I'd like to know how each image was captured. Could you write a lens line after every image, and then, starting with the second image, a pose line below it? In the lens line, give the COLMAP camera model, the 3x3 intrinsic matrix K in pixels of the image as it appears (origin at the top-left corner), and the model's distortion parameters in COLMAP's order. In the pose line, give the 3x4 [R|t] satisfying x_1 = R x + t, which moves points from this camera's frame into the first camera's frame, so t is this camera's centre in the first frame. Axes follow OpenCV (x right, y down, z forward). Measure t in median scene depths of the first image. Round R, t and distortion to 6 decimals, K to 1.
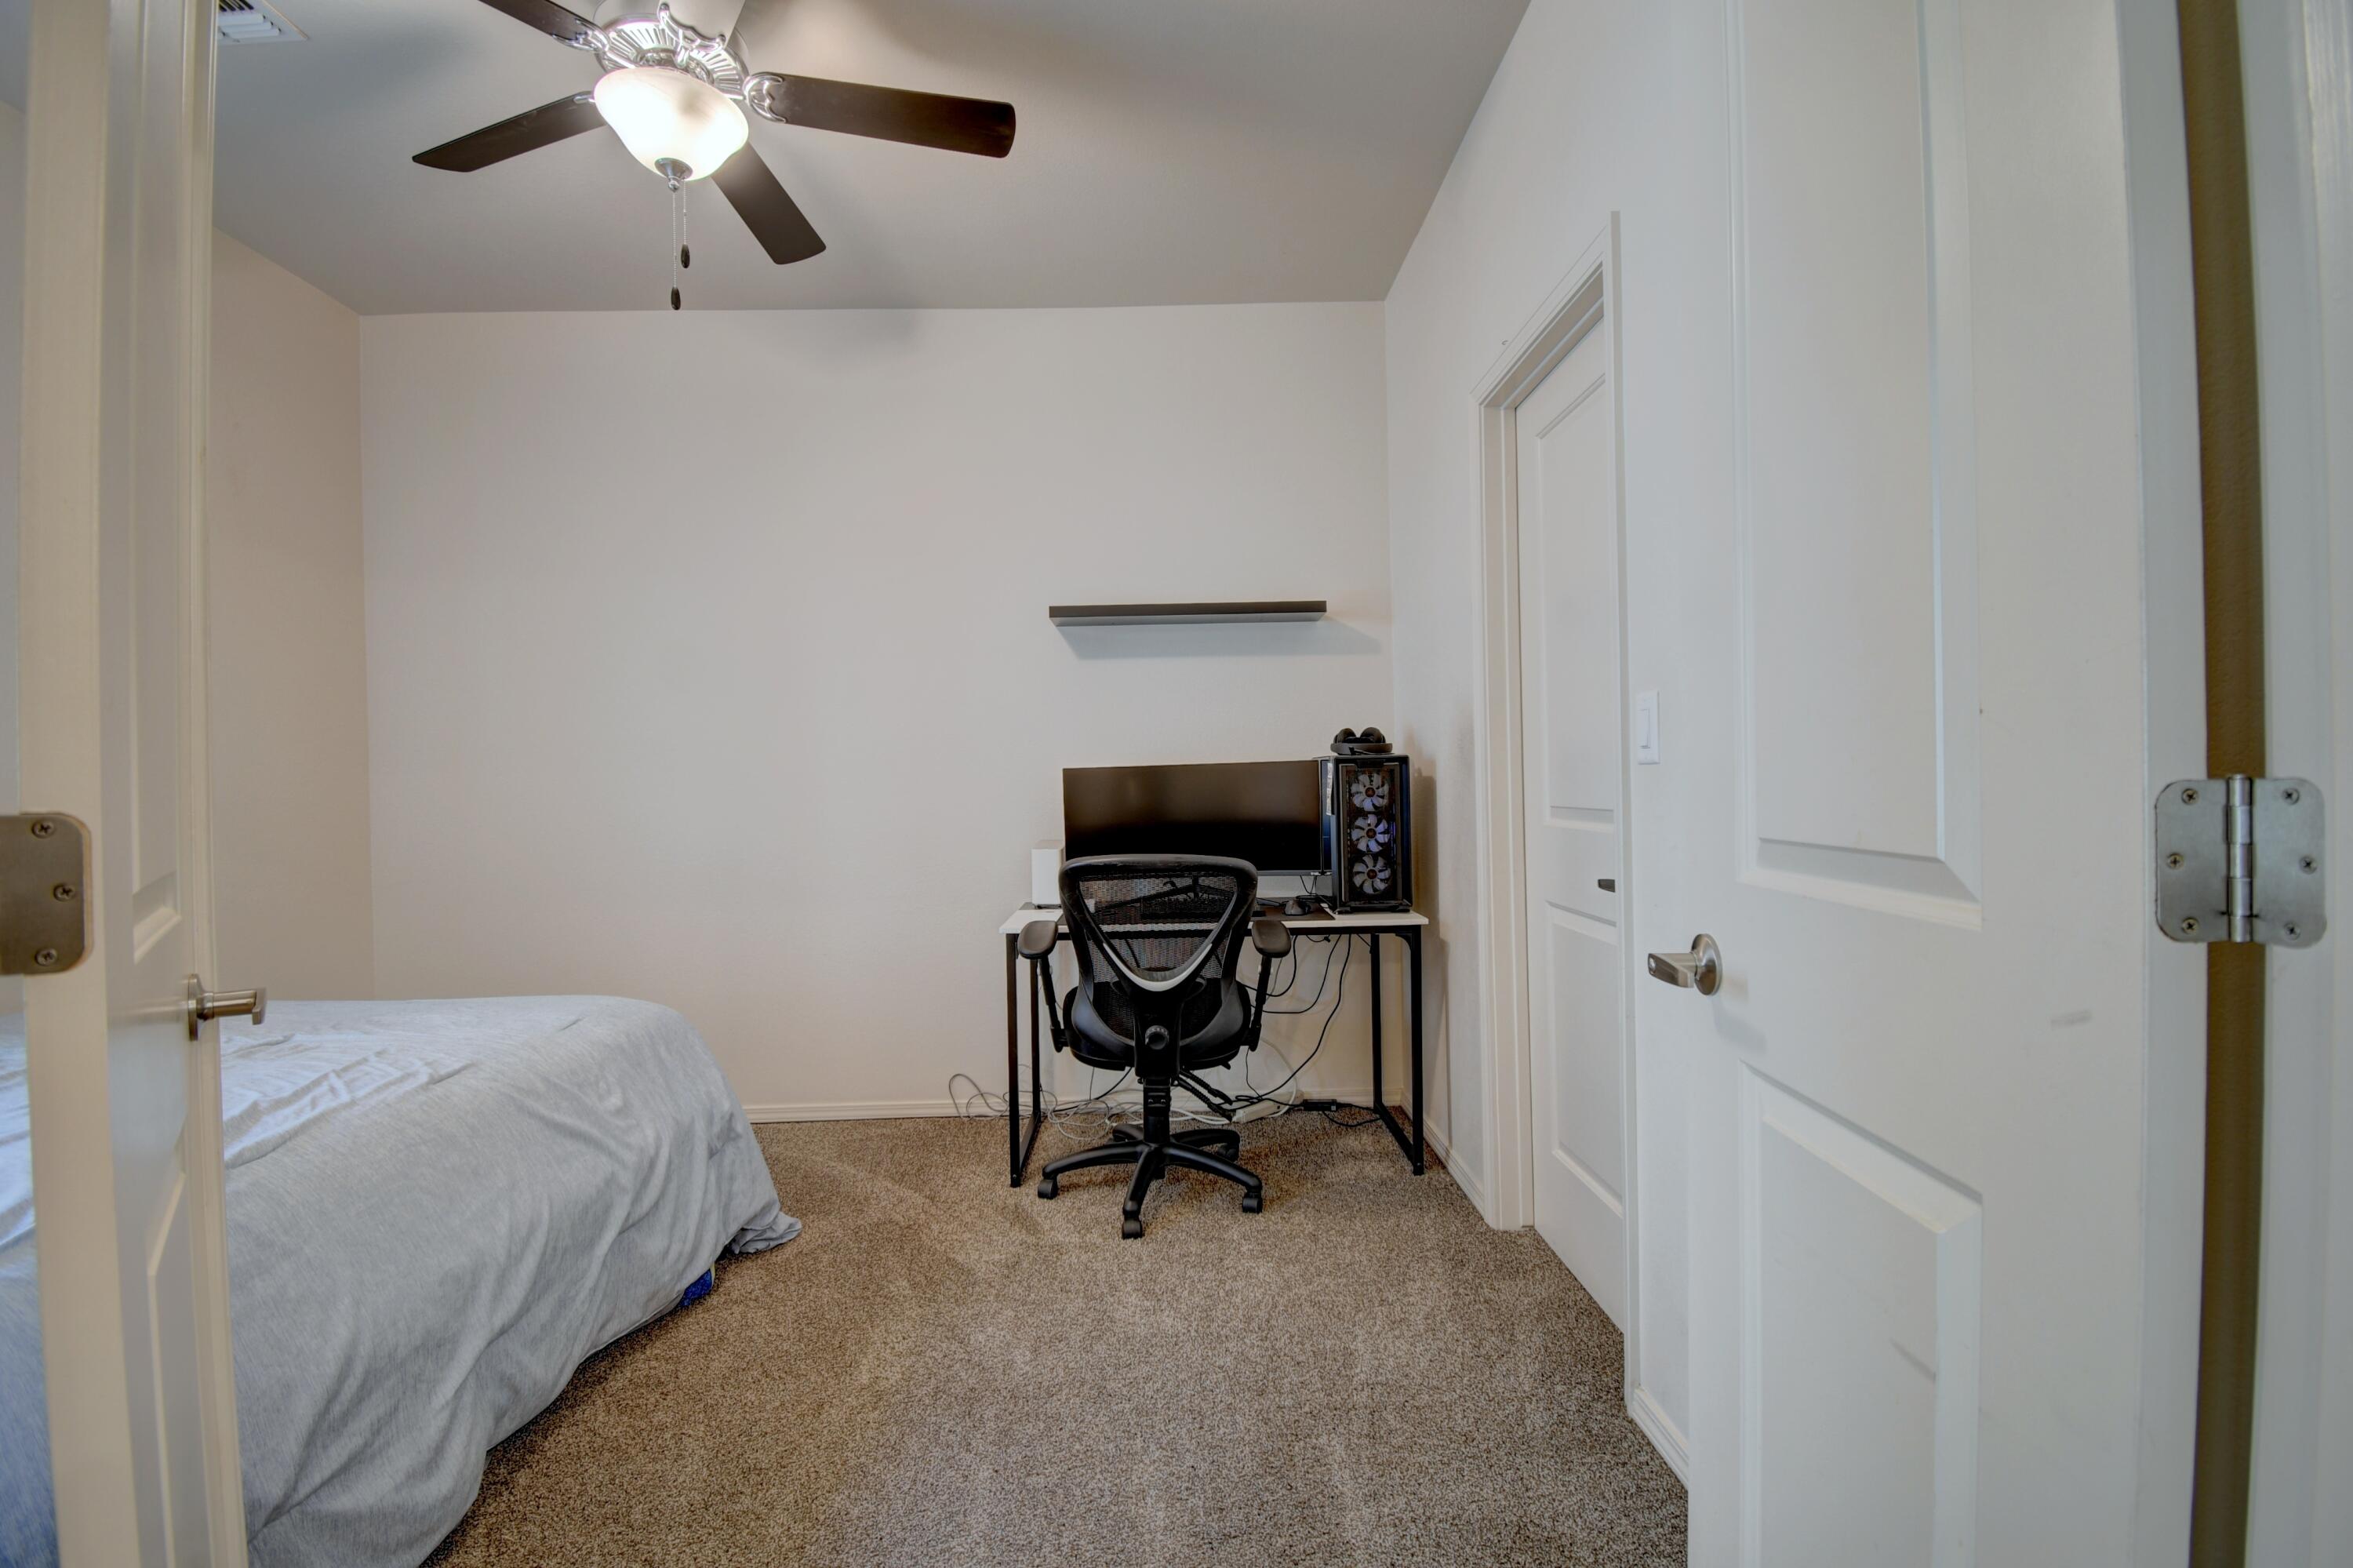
lens RADIAL K [[1055.4, 0, 1174.4], [0, 1055.4, 774.9], [0, 0, 1]] dist [-0.001909, -0.001138]
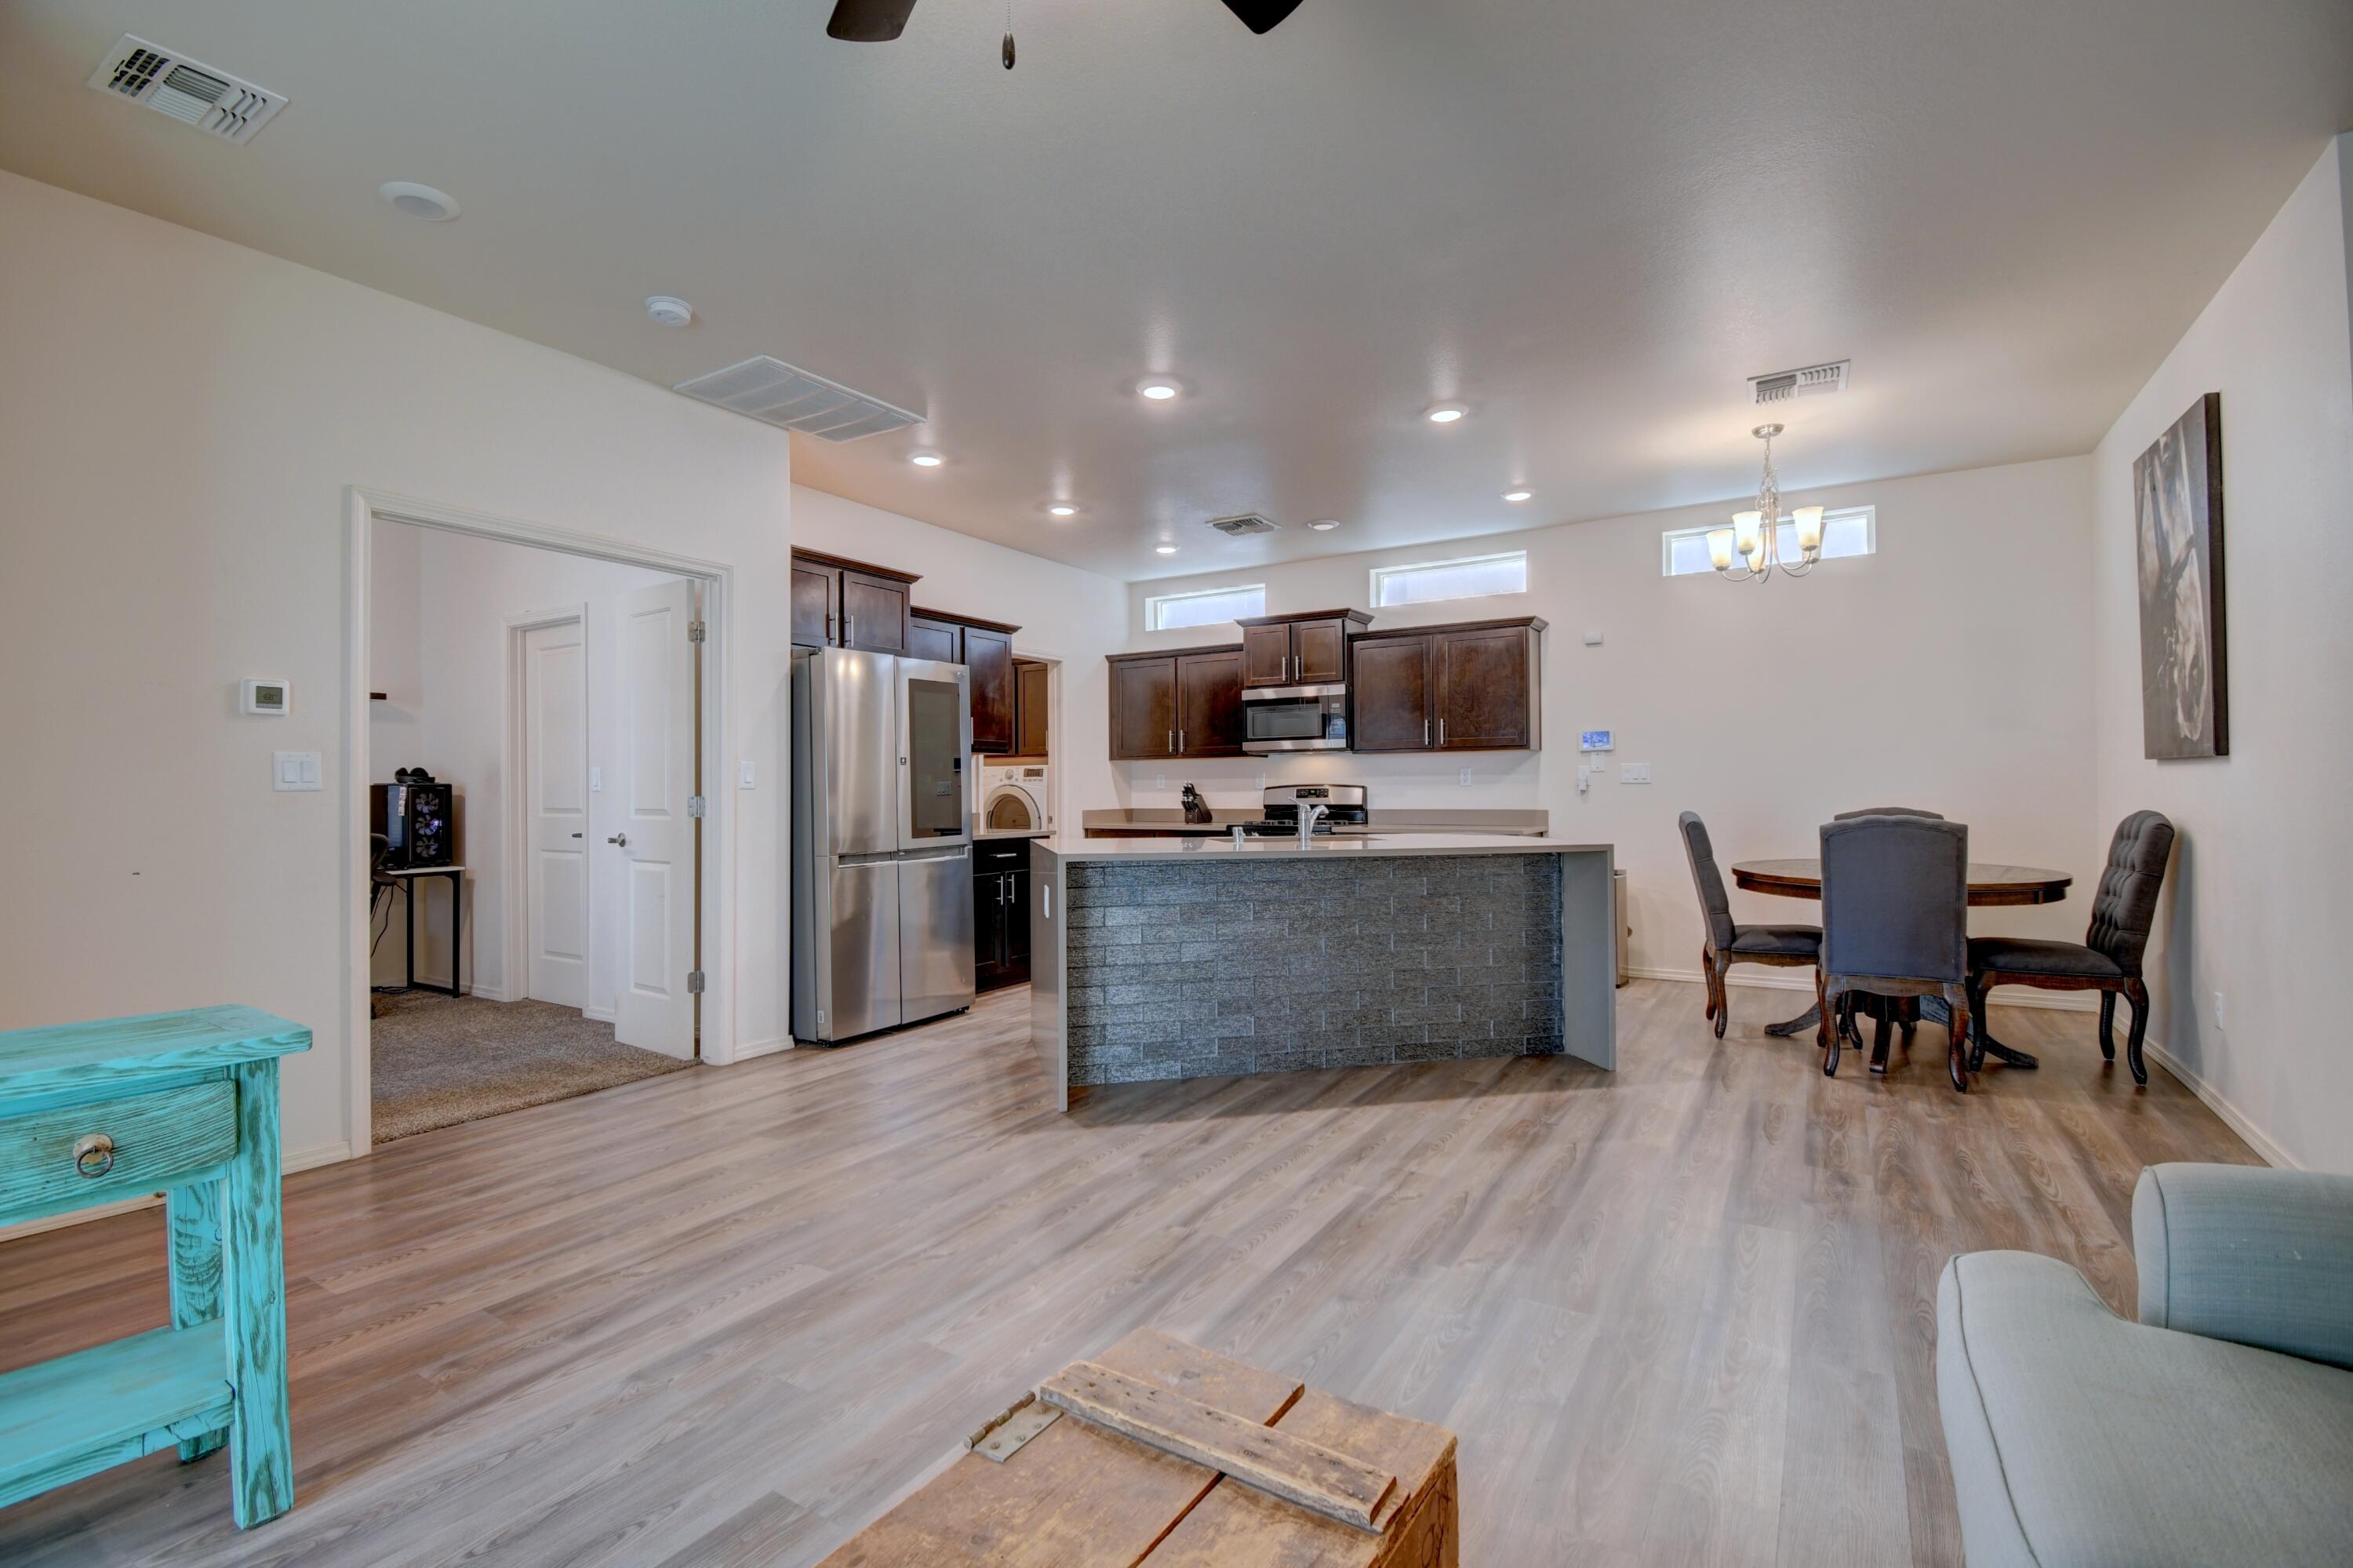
lens RADIAL K [[1055.4, 0, 1175.3], [0, 1055.4, 778.5], [0, 0, 1]] dist [-0.001909, -0.001138]
pose [[0.545859, 0.023544, 0.837546, -0.684719], [-0.009089, 0.999713, -0.022178, 0.002324], [-0.837828, 0.004493, 0.545916, -1.184995]]
